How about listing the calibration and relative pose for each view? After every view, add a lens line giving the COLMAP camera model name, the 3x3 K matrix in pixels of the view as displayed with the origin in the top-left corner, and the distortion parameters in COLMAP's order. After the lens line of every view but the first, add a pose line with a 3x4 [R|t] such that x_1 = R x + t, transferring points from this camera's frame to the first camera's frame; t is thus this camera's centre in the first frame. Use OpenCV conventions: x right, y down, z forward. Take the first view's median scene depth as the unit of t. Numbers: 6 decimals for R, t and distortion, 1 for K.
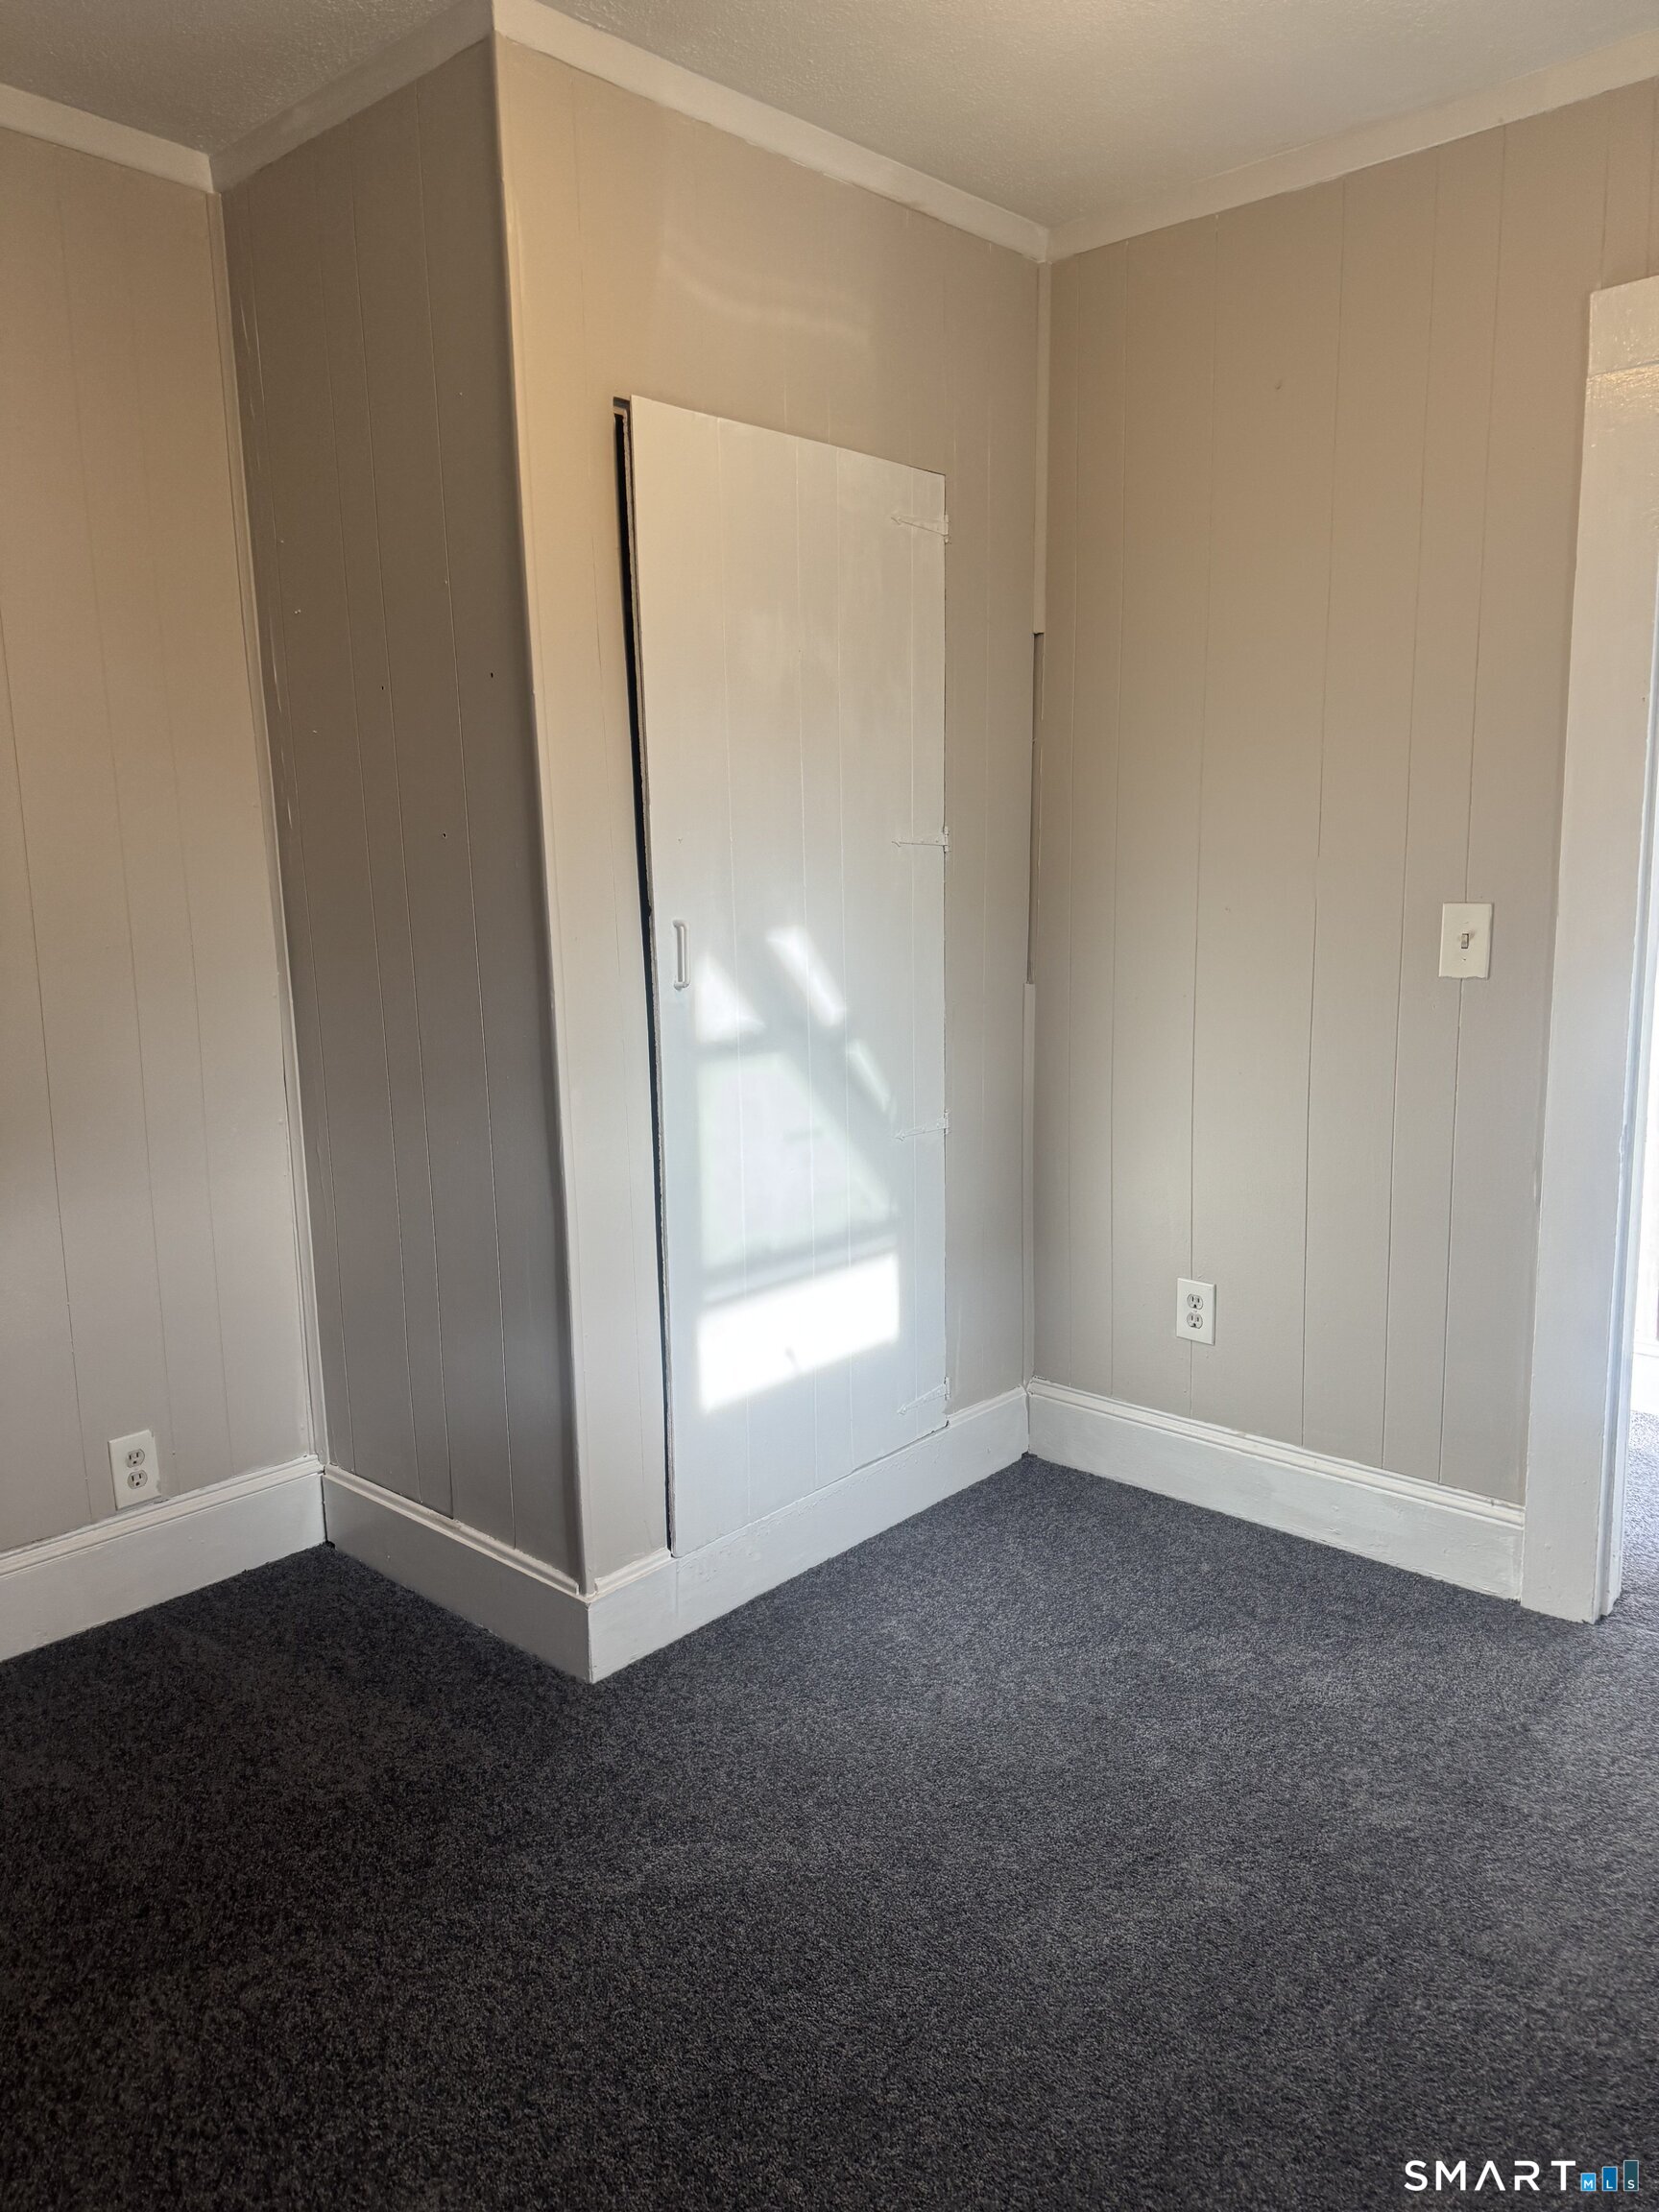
lens RADIAL K [[1547.7, 0, 824.2], [0, 1547.7, 1109.7], [0, 0, 1]] dist [-0.006300, -0.001370]
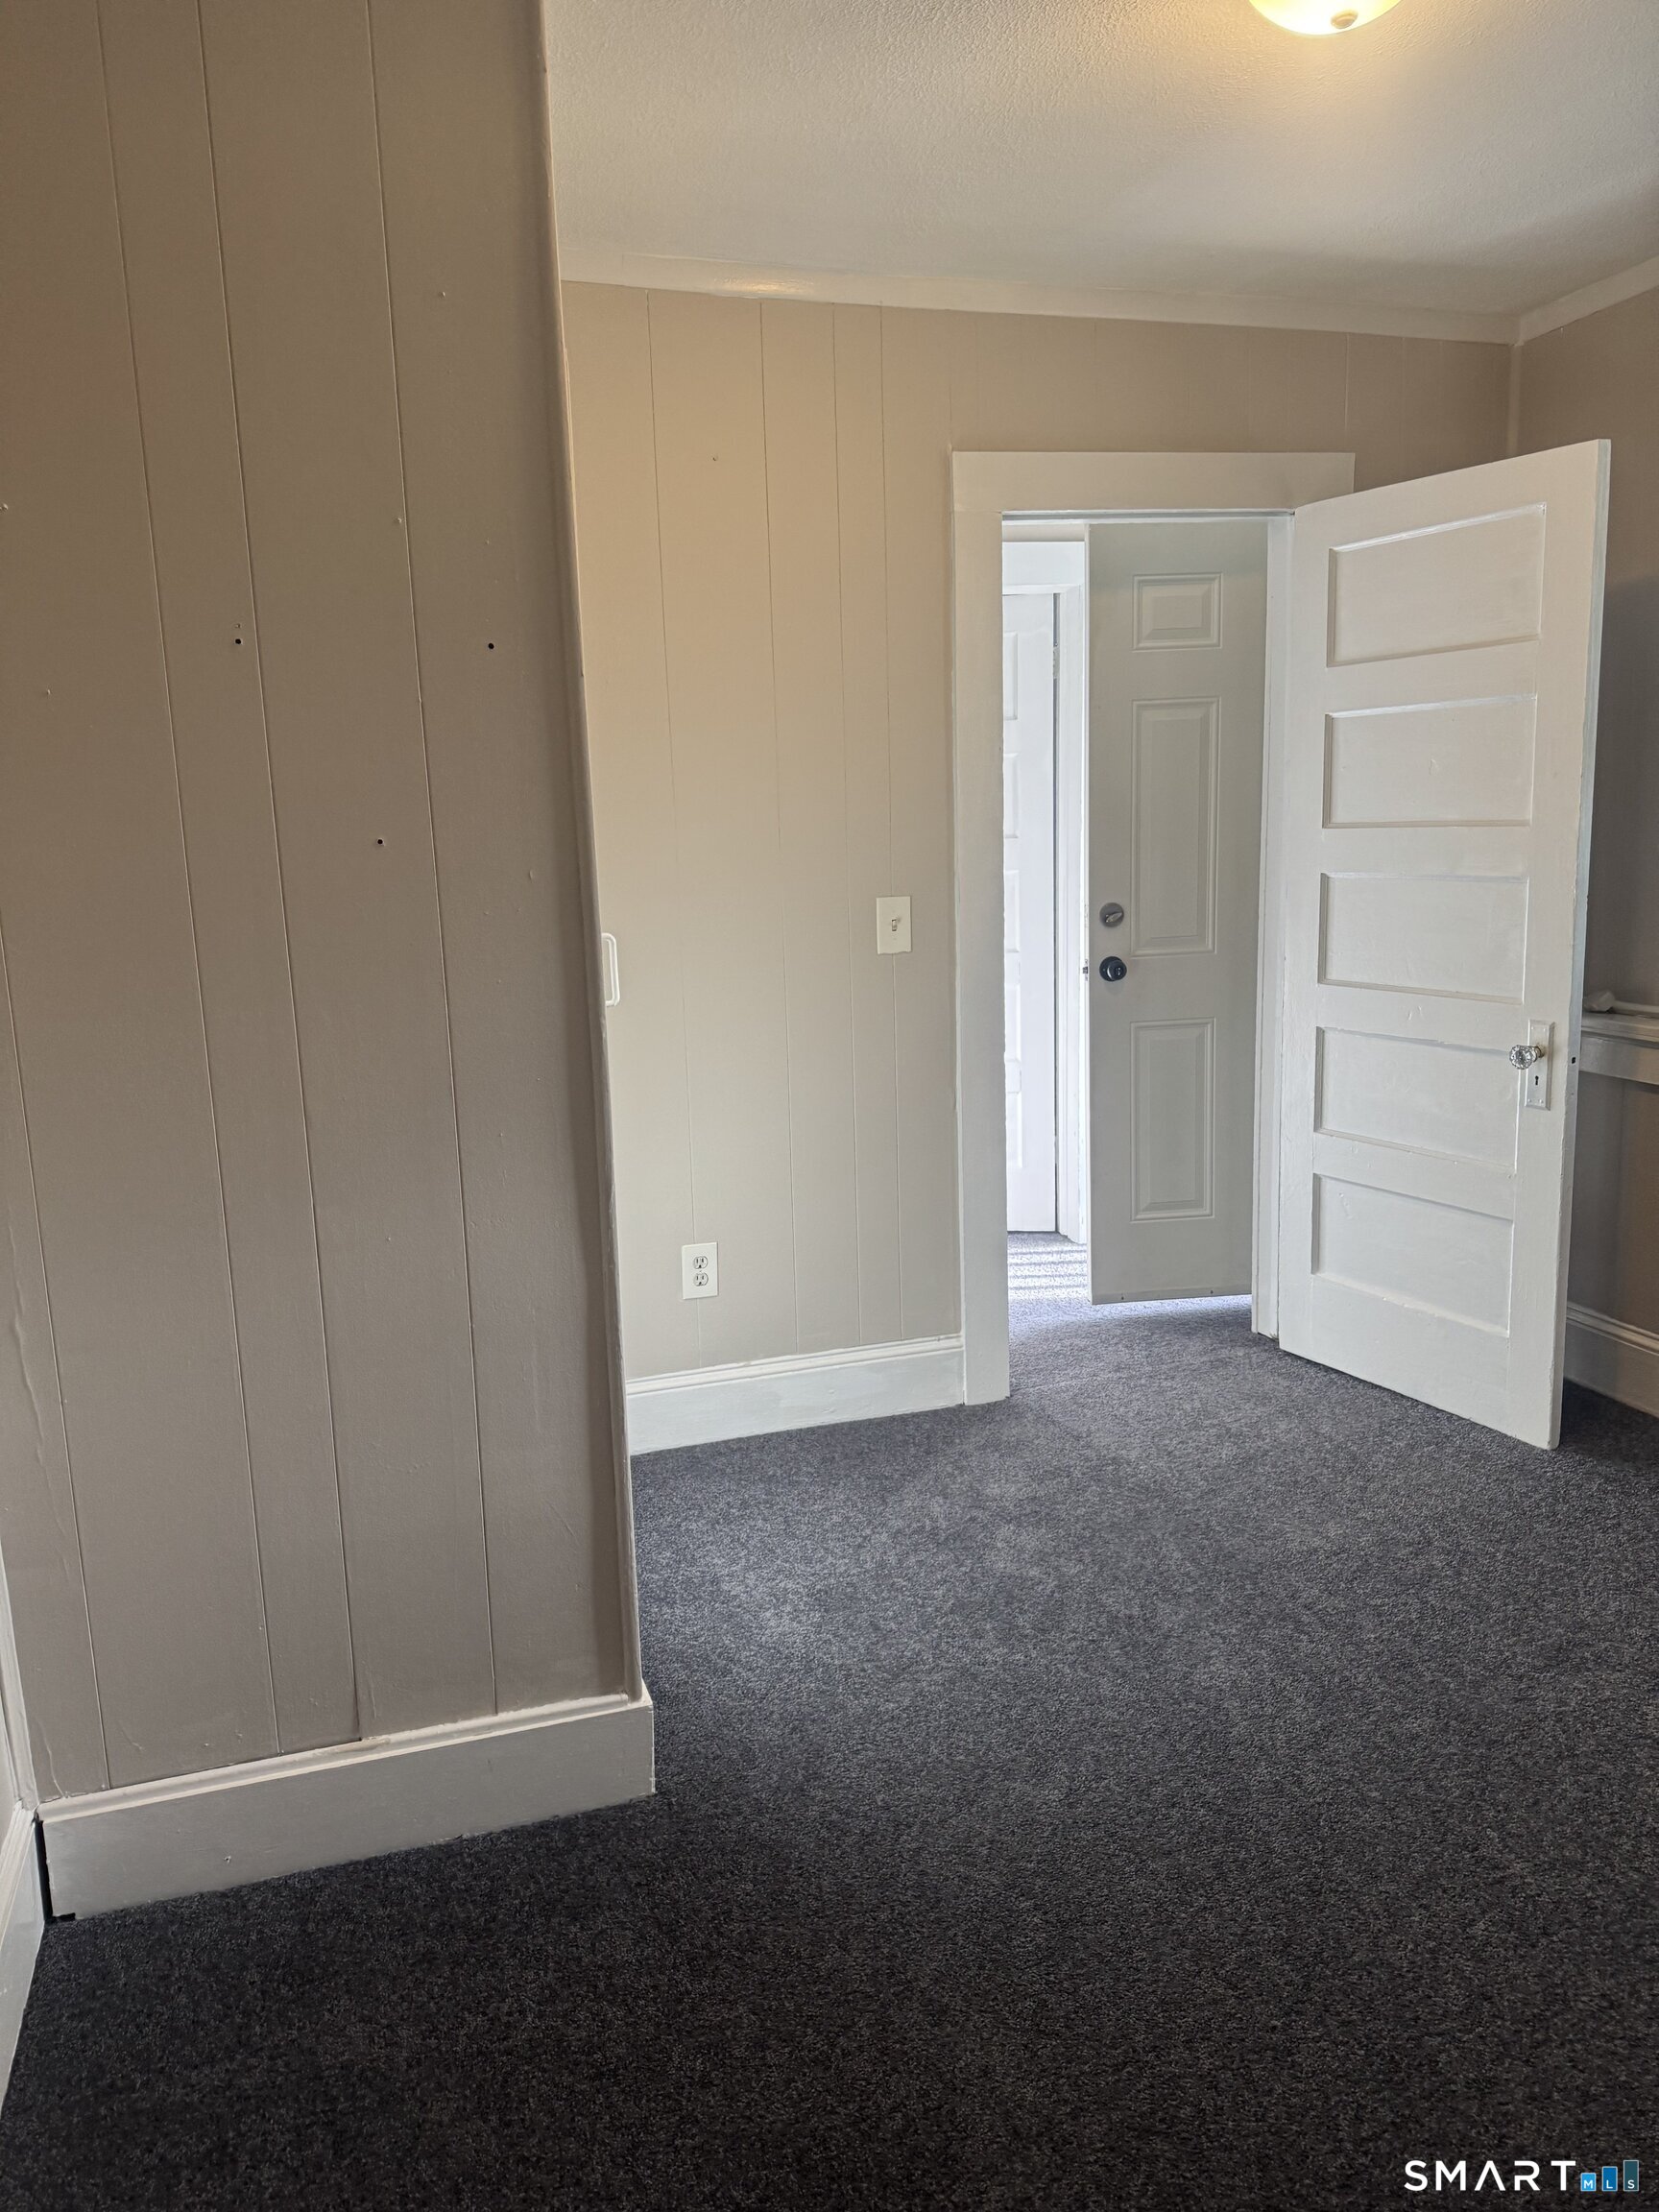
lens RADIAL K [[1547.7, 0, 823.3], [0, 1547.7, 1102.0], [0, 0, 1]] dist [-0.006300, -0.001370]
pose [[0.481755, -0.145147, 0.864202, -0.754523], [0.167119, 0.983305, 0.071990, -0.063373], [-0.860223, 0.109743, 0.497969, 0.394772]]
